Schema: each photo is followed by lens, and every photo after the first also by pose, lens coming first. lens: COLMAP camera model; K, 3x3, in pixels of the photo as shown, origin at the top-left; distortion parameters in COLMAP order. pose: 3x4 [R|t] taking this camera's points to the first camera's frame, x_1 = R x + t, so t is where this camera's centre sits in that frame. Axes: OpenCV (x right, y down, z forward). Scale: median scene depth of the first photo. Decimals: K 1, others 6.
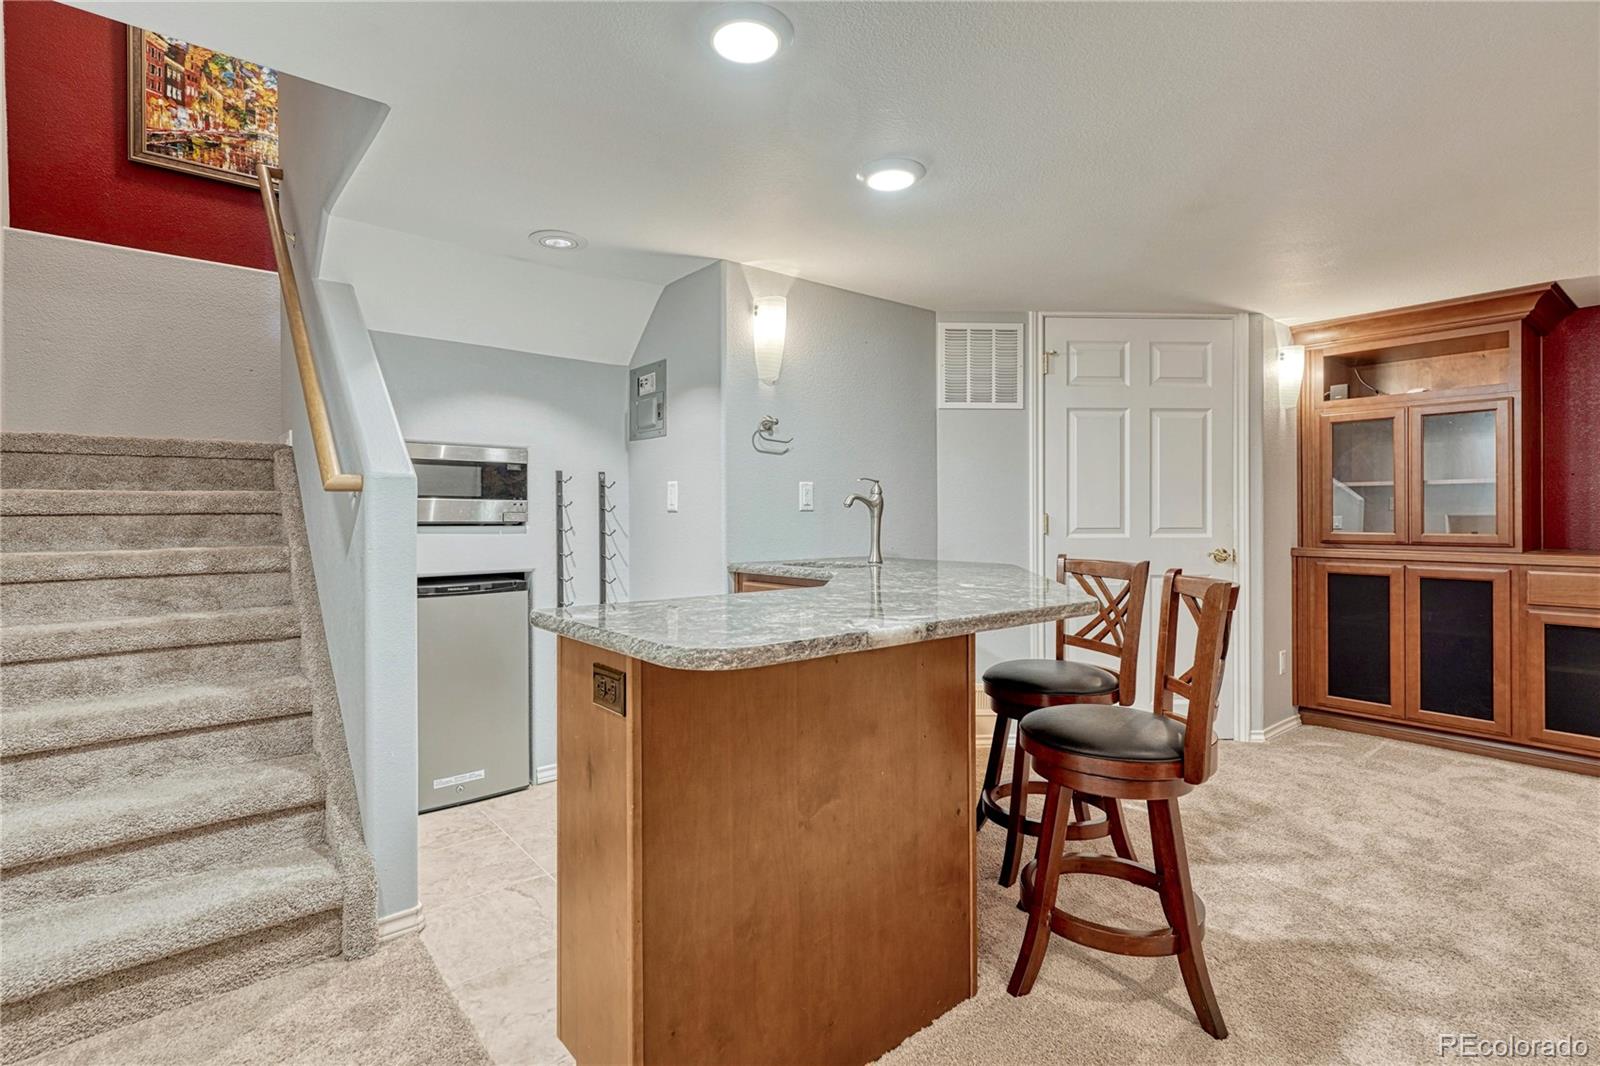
lens RADIAL K [[762.5, 0, 794.8], [0, 762.5, 513.9], [0, 0, 1]] dist [0.002468, 0.000870]
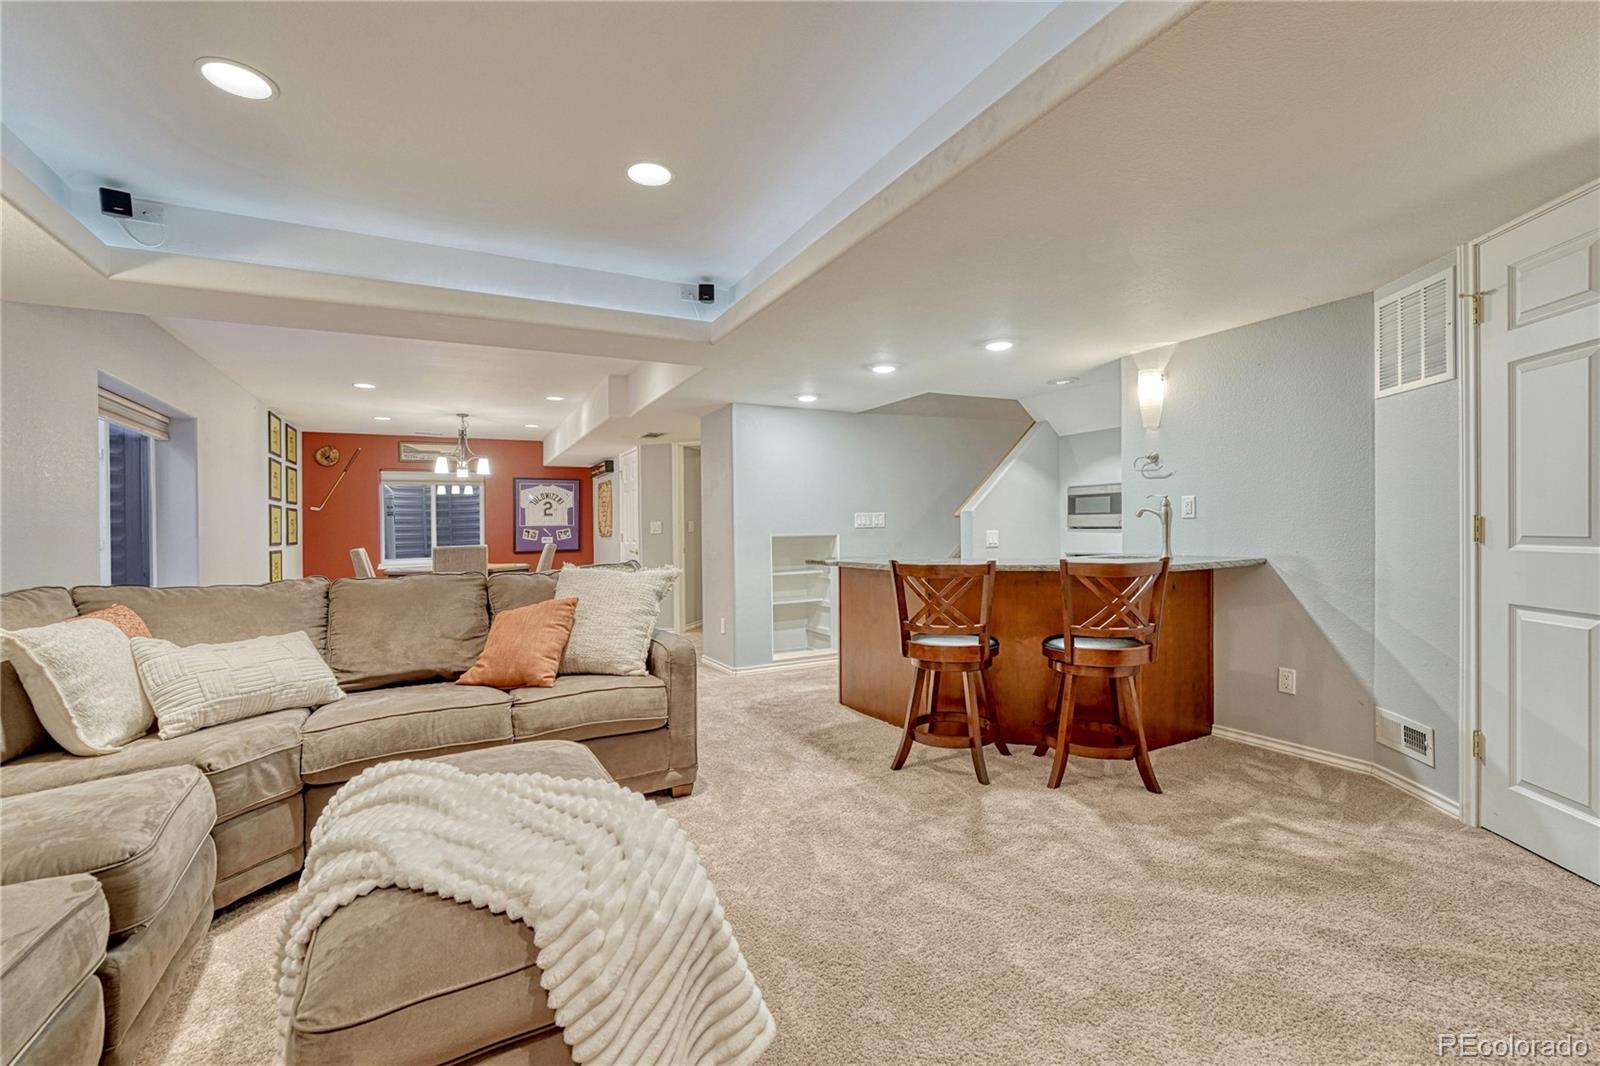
lens RADIAL K [[673.7, 0, 794.6], [0, 673.7, 534.0], [0, 0, 1]] dist [-0.009749, 0.000592]
pose [[-0.192666, 0.014094, -0.981163, 1.176436], [0.023329, 0.999680, 0.009779, -0.004181], [0.980987, -0.021006, -0.192933, 0.520204]]
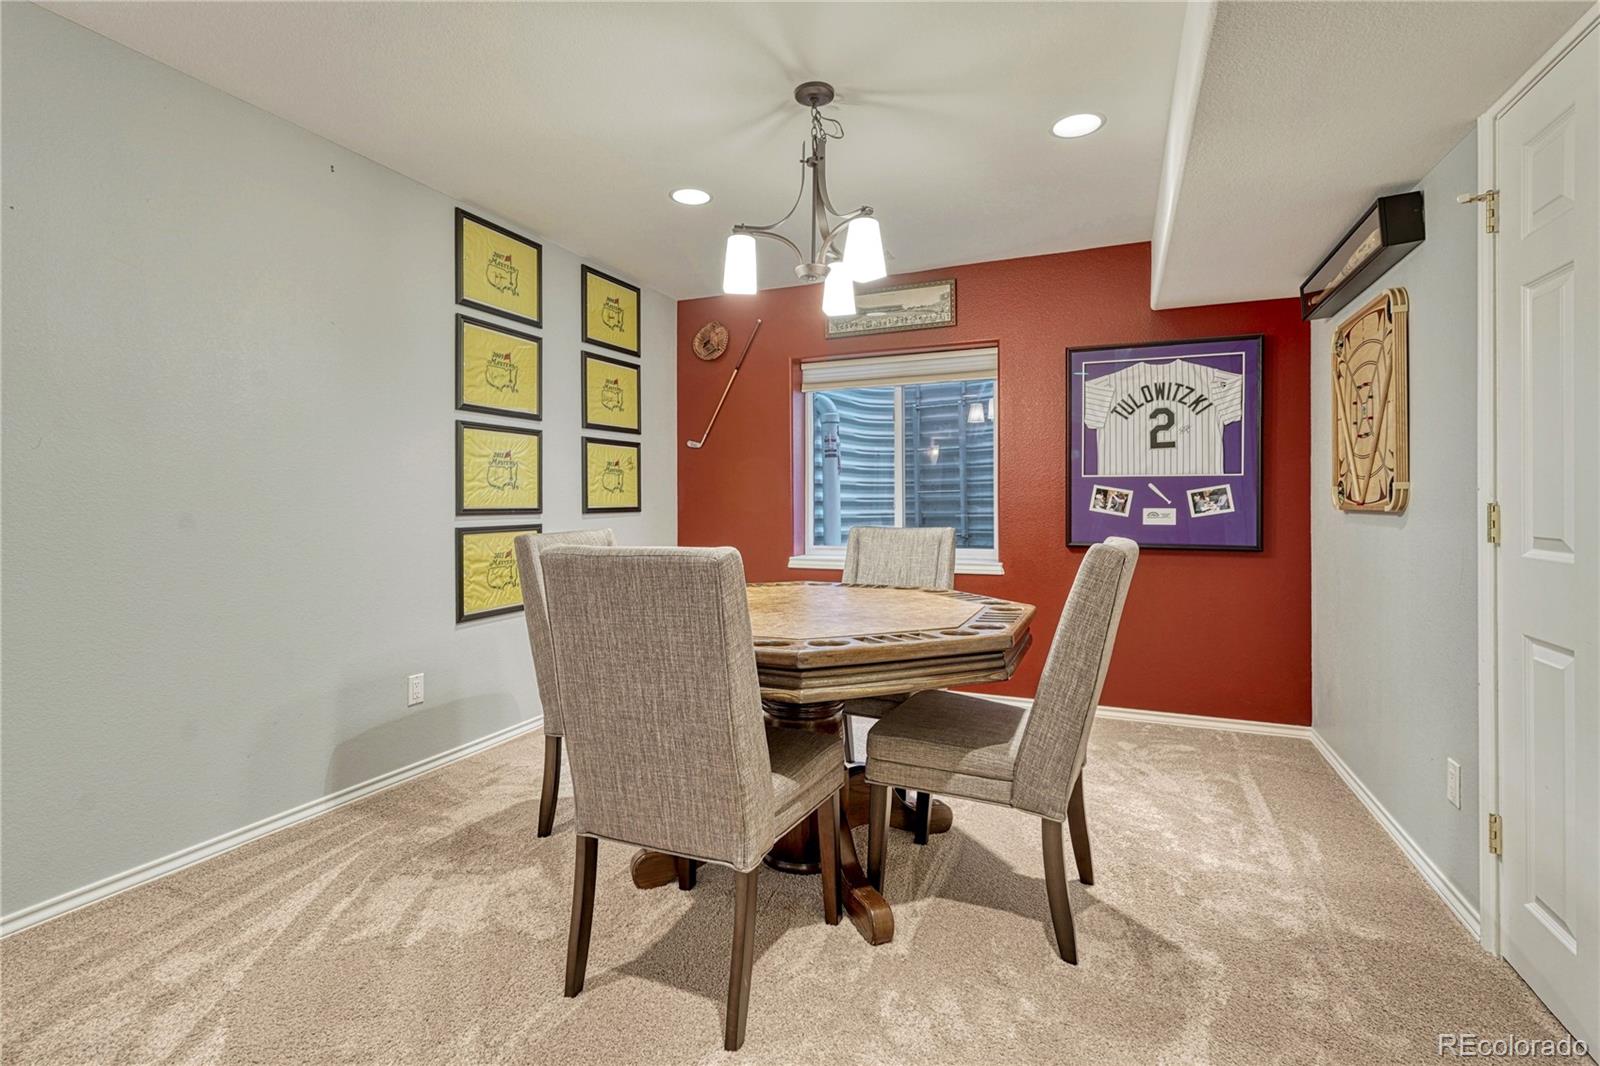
lens RADIAL K [[738.6, 0, 799.6], [0, 738.6, 507.9], [0, 0, 1]] dist [-0.000065, -0.000106]
pose [[-0.881646, 0.009149, -0.471823, -0.386191], [0.007084, 0.999956, 0.006154, 0.001310], [0.471858, 0.002083, -0.881672, -0.315921]]
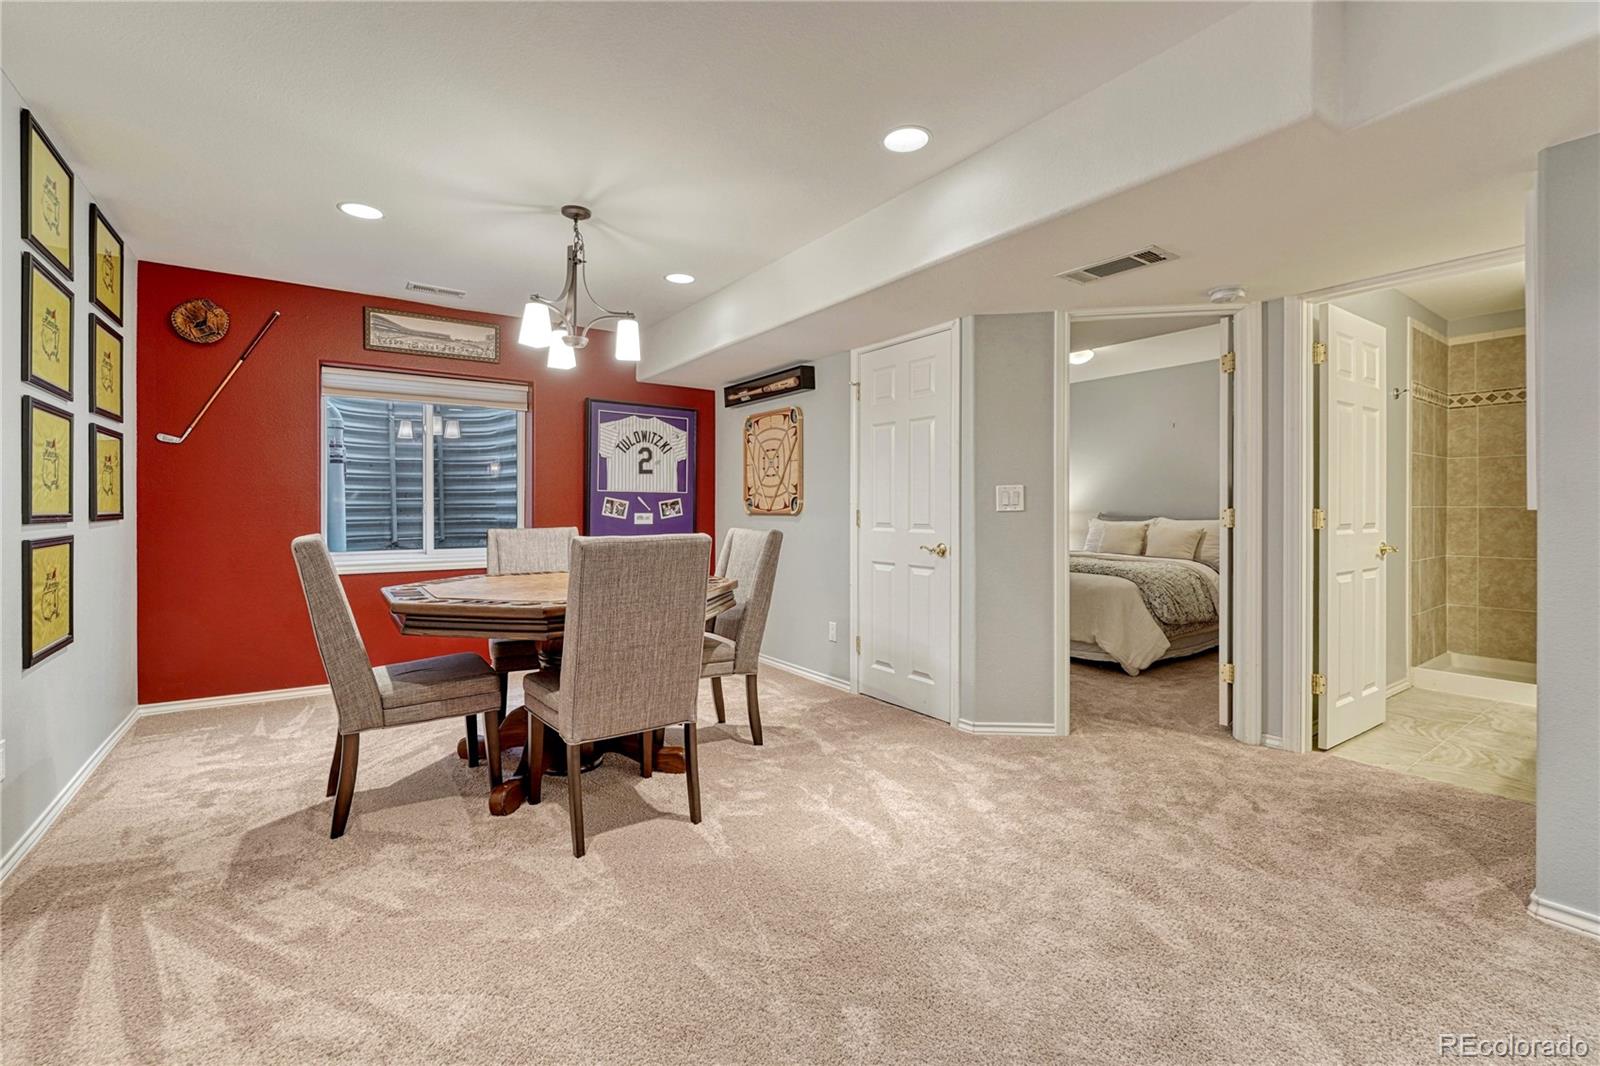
lens RADIAL K [[693.7, 0, 797.8], [0, 693.7, 521.8], [0, 0, 1]] dist [-0.004364, -0.000393]
pose [[-0.064805, 0.021201, -0.997673, 0.163338], [0.002439, 0.999775, 0.021088, -0.000379], [0.997895, -0.001067, -0.064842, -0.579942]]
